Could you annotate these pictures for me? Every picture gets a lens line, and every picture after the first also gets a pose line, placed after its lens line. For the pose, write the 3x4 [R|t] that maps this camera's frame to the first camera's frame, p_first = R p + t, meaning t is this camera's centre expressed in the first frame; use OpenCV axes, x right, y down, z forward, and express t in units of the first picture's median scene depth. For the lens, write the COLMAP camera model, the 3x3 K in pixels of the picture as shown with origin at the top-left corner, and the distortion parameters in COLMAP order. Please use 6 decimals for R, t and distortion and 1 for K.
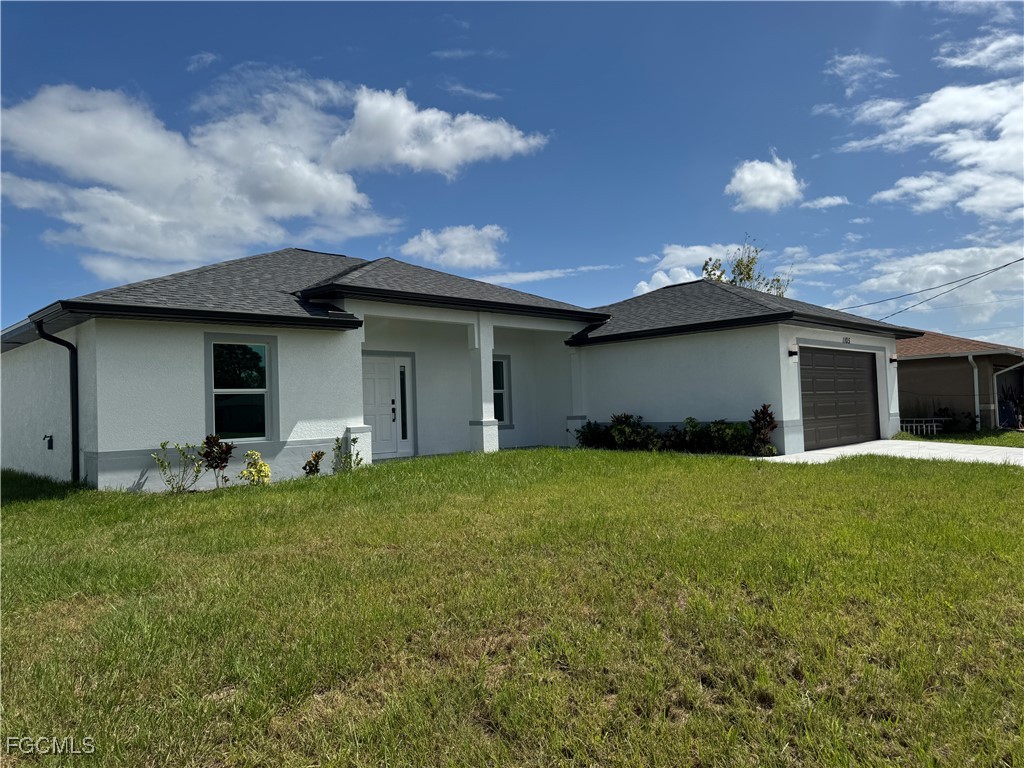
lens RADIAL K [[732.0, 0, 512.0], [0, 732.0, 384.0], [0, 0, 1]] dist [0.114545, -0.114824]
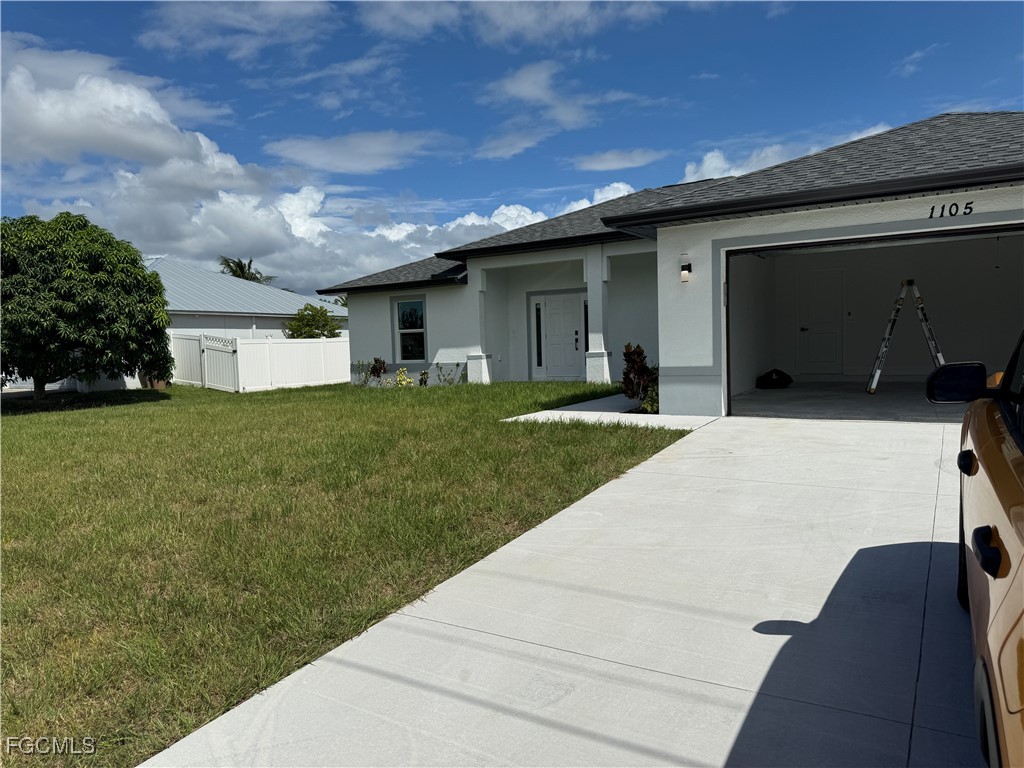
lens RADIAL K [[732.0, 0, 512.0], [0, 732.0, 384.0], [0, 0, 1]] dist [0.114545, -0.114824]
pose [[0.235739, 0.074599, -0.968949, 0.924787], [0.056061, 0.994345, 0.090194, -0.005016], [0.970198, -0.075583, 0.230224, 0.632635]]
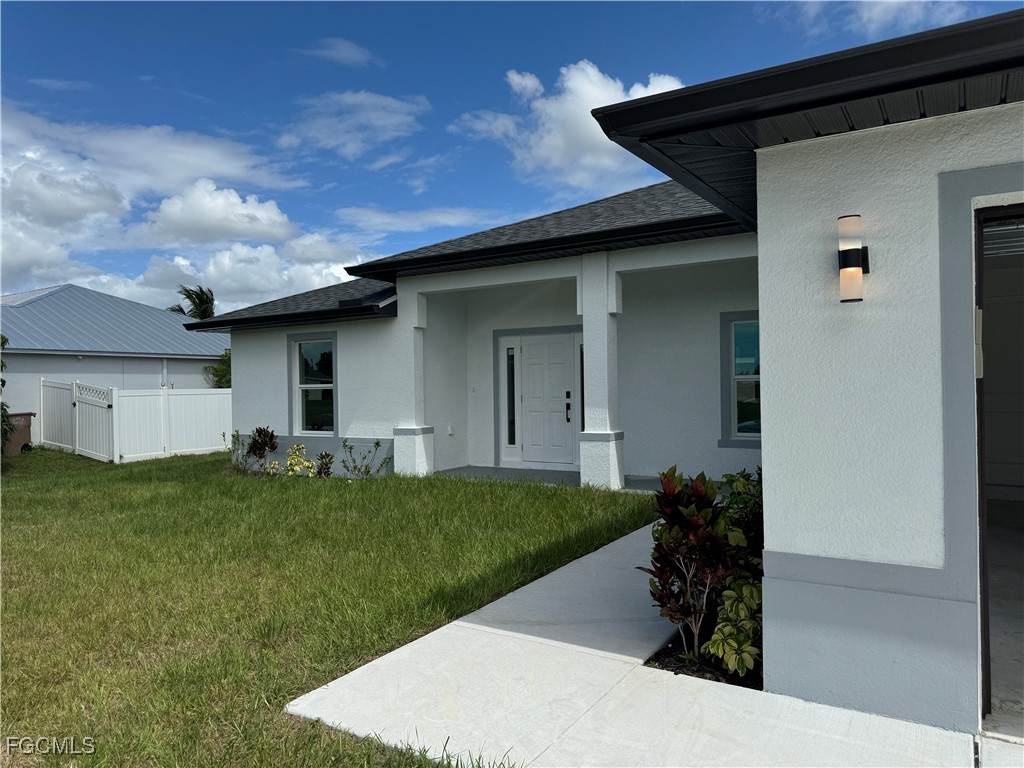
lens RADIAL K [[732.0, 0, 512.0], [0, 732.0, 384.0], [0, 0, 1]] dist [0.114545, -0.114824]
pose [[0.220959, 0.026029, -0.974936, 0.533678], [0.042884, 0.998418, 0.036375, -0.015150], [0.974340, -0.049846, 0.219493, 0.785485]]
